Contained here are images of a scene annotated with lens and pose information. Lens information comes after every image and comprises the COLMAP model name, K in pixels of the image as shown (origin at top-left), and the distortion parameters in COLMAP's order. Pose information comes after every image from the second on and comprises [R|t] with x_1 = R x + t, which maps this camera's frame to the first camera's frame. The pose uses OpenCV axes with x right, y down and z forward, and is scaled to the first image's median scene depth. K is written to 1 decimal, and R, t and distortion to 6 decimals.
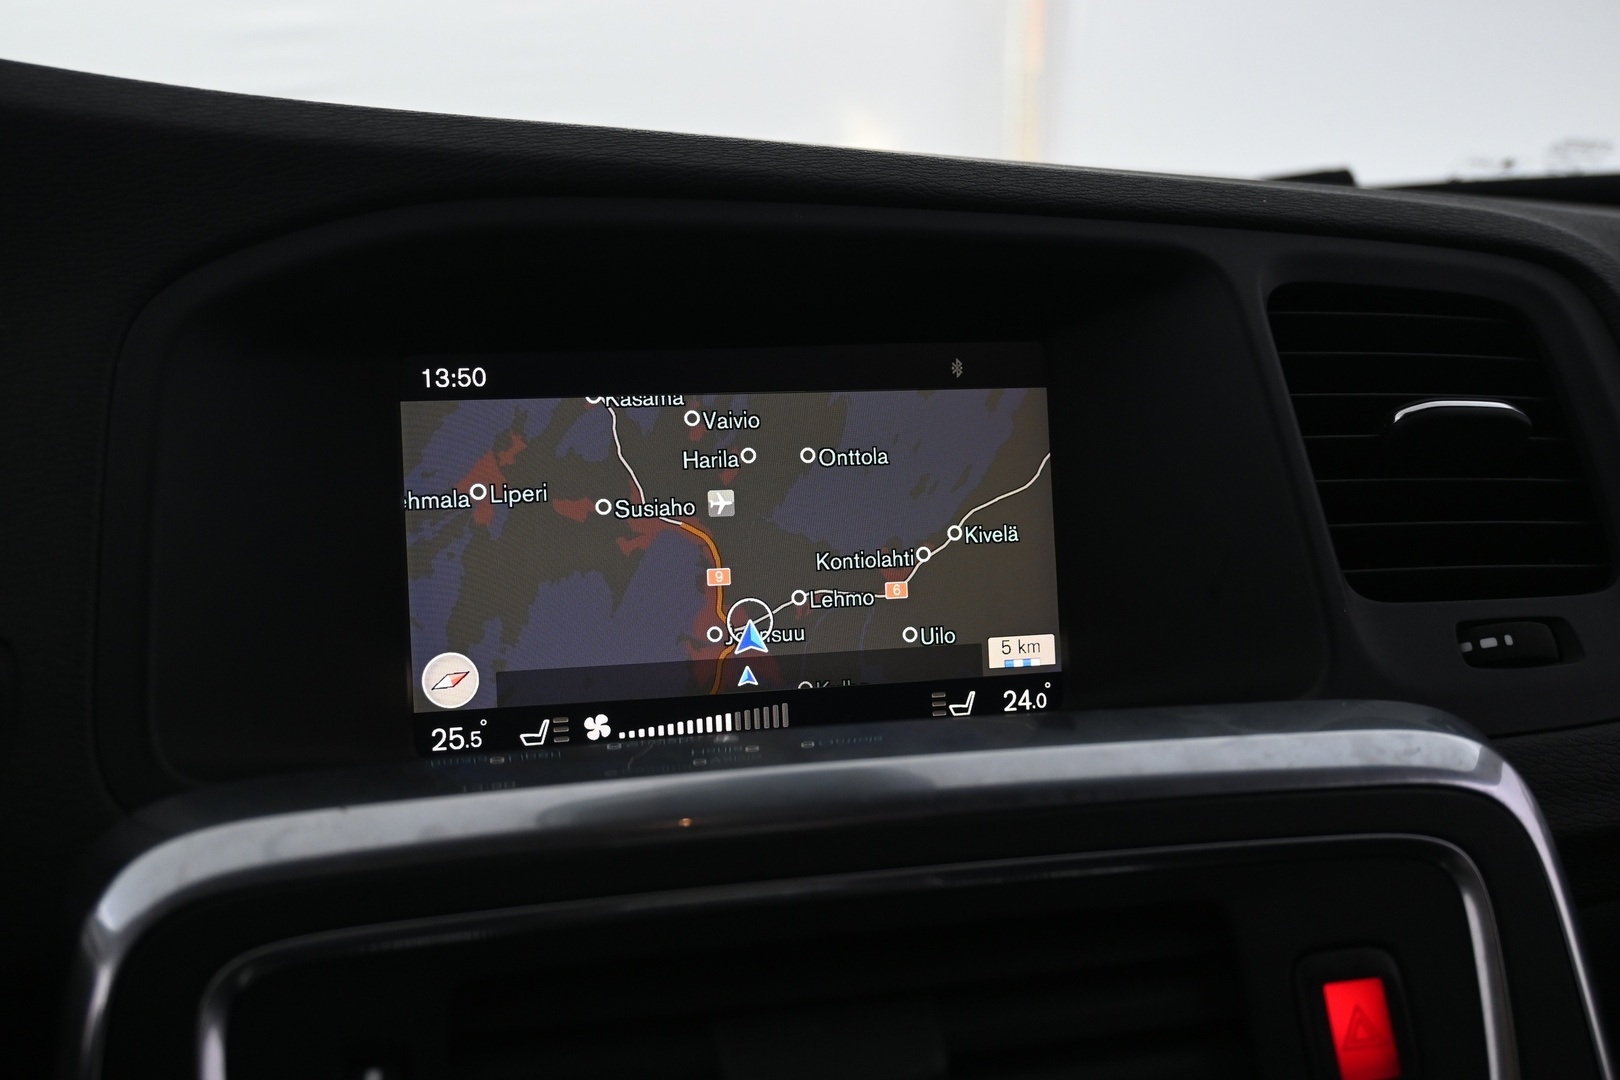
lens RADIAL K [[1527.2, 0, 807.6], [0, 1527.2, 540.7], [0, 0, 1]] dist [0.048225, 0.000000]
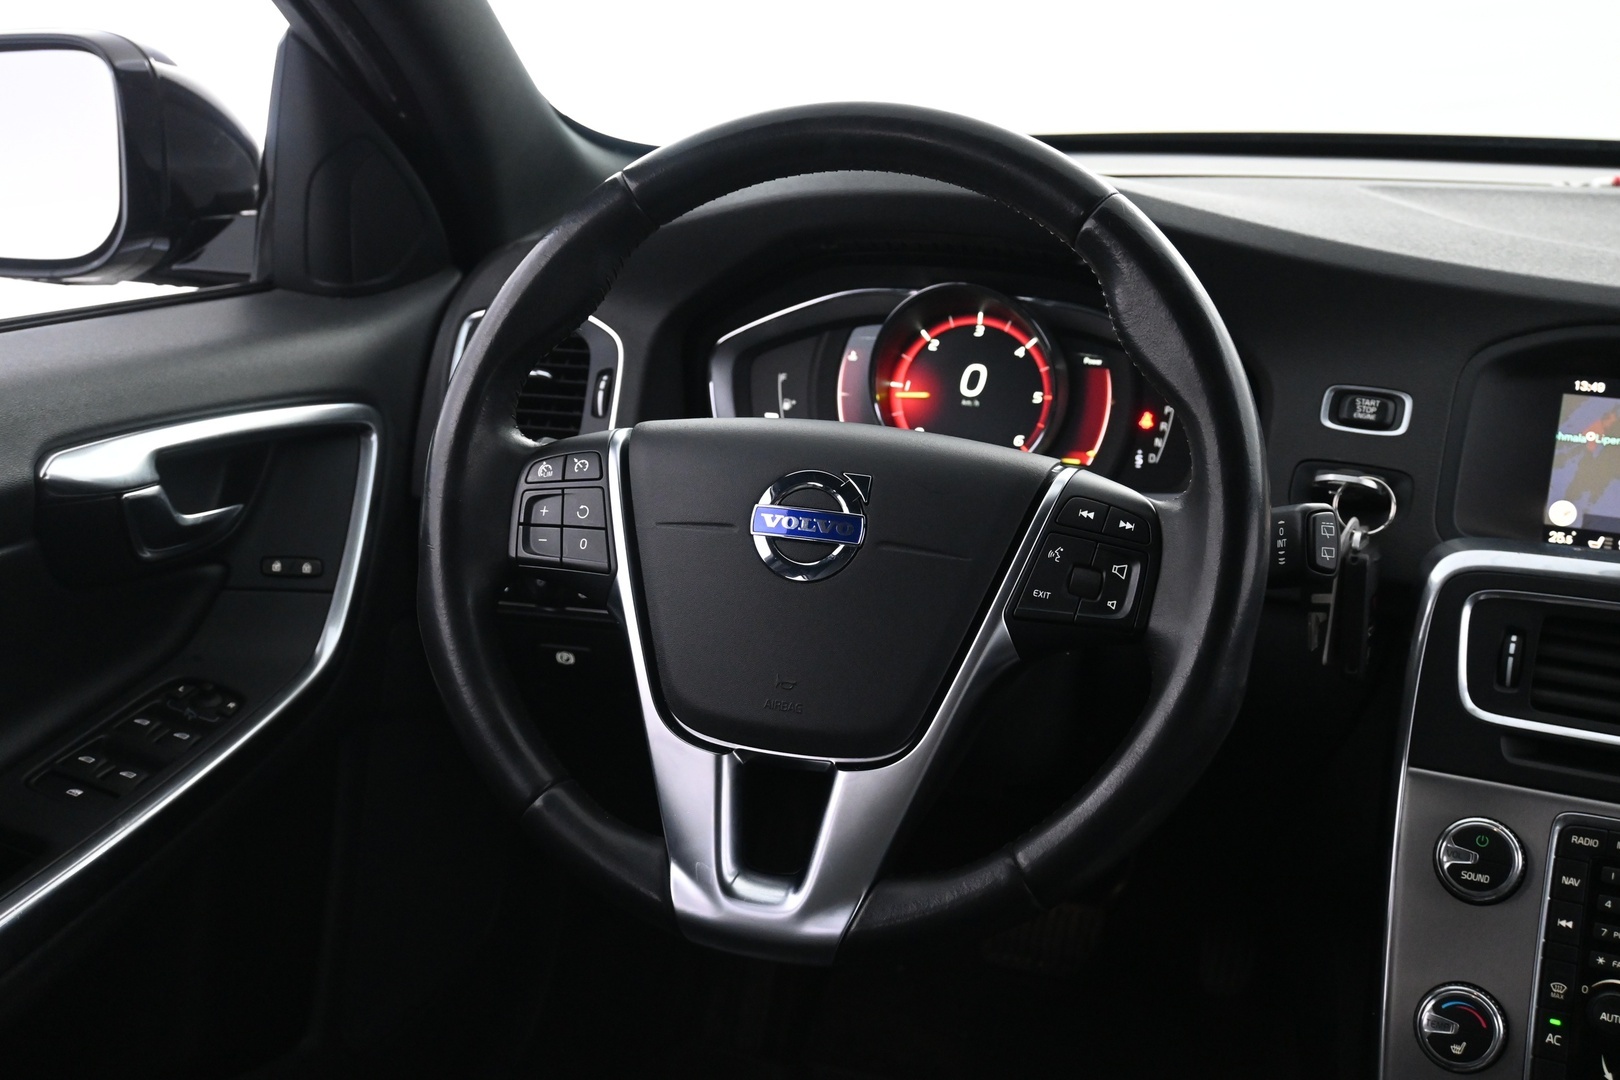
lens RADIAL K [[1634.8, 0, 815.9], [0, 1634.8, 556.2], [0, 0, 1]] dist [0.008023, 0.000000]
pose [[0.785244, 0.201810, -0.585376, 0.418411], [-0.104419, 0.975015, 0.196067, -0.258867], [0.610319, -0.092836, 0.786697, -2.004409]]
